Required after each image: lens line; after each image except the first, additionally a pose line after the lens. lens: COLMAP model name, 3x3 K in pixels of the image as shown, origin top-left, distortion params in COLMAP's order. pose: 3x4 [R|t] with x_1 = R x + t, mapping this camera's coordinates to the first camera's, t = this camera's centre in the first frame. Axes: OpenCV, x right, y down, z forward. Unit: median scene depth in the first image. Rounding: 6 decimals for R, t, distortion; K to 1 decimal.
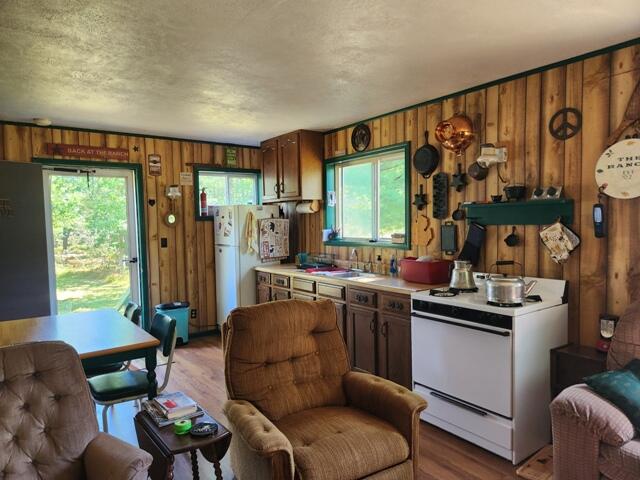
lens RADIAL K [[433.7, 0, 320.0], [0, 433.7, 240.0], [0, 0, 1]] dist [0.052518, -0.062489]
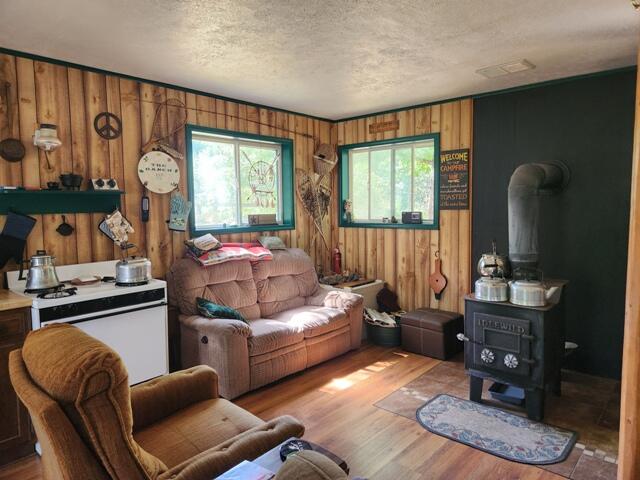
lens RADIAL K [[433.7, 0, 320.0], [0, 433.7, 240.0], [0, 0, 1]] dist [0.052518, -0.062489]
pose [[-0.243331, -0.056625, 0.968289, -0.706719], [0.060179, 0.995490, 0.073339, -0.014563], [-0.968075, 0.076116, -0.238826, 0.741047]]
